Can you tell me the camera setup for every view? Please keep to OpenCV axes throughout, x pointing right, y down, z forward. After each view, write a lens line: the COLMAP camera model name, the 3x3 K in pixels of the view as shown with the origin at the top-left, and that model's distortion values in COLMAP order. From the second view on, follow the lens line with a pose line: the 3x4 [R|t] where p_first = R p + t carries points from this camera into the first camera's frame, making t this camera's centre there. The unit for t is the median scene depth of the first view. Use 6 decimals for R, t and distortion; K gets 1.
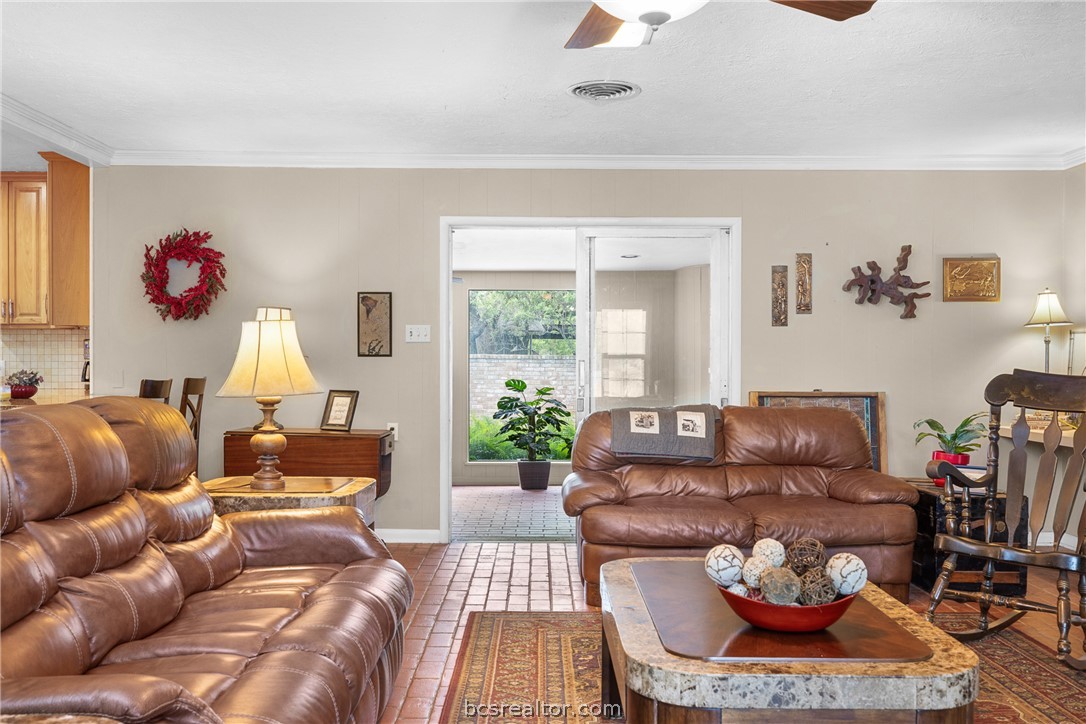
lens RADIAL K [[1010.9, 0, 544.3], [0, 1010.9, 370.8], [0, 0, 1]] dist [-0.002589, 0.000000]
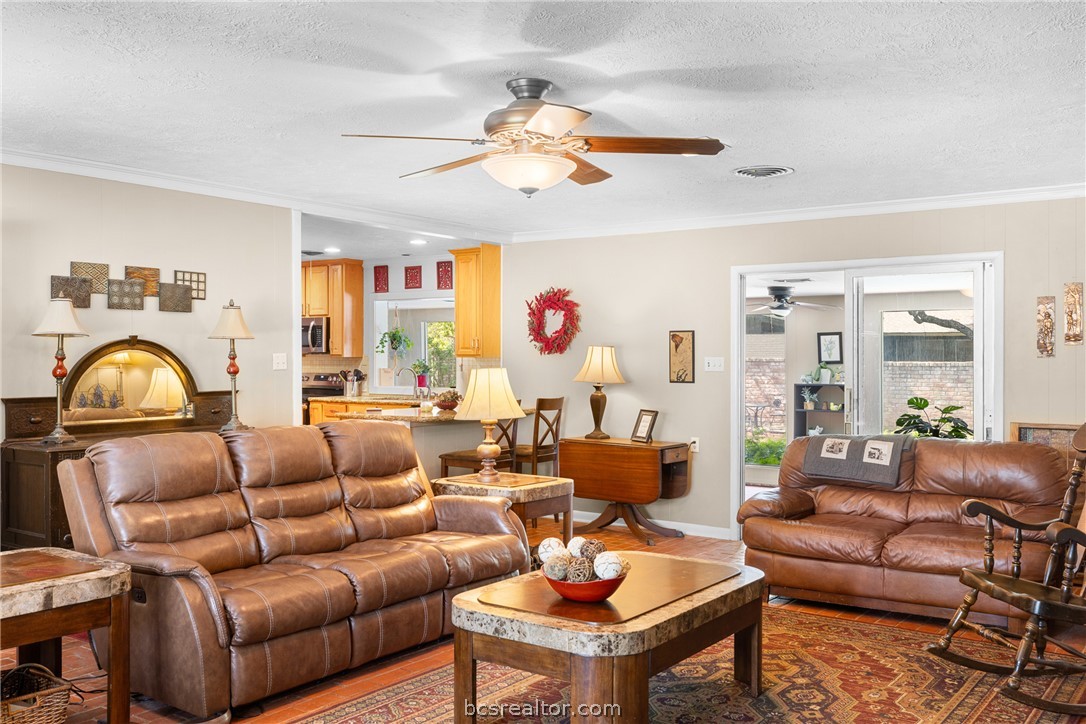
lens RADIAL K [[998.6, 0, 542.8], [0, 998.6, 354.9], [0, 0, 1]] dist [0.007714, 0.000000]
pose [[0.807935, -0.003410, -0.589261, 0.435431], [-0.004812, 0.999912, -0.012385, -0.034079], [0.589252, 0.012842, 0.807847, -0.089154]]
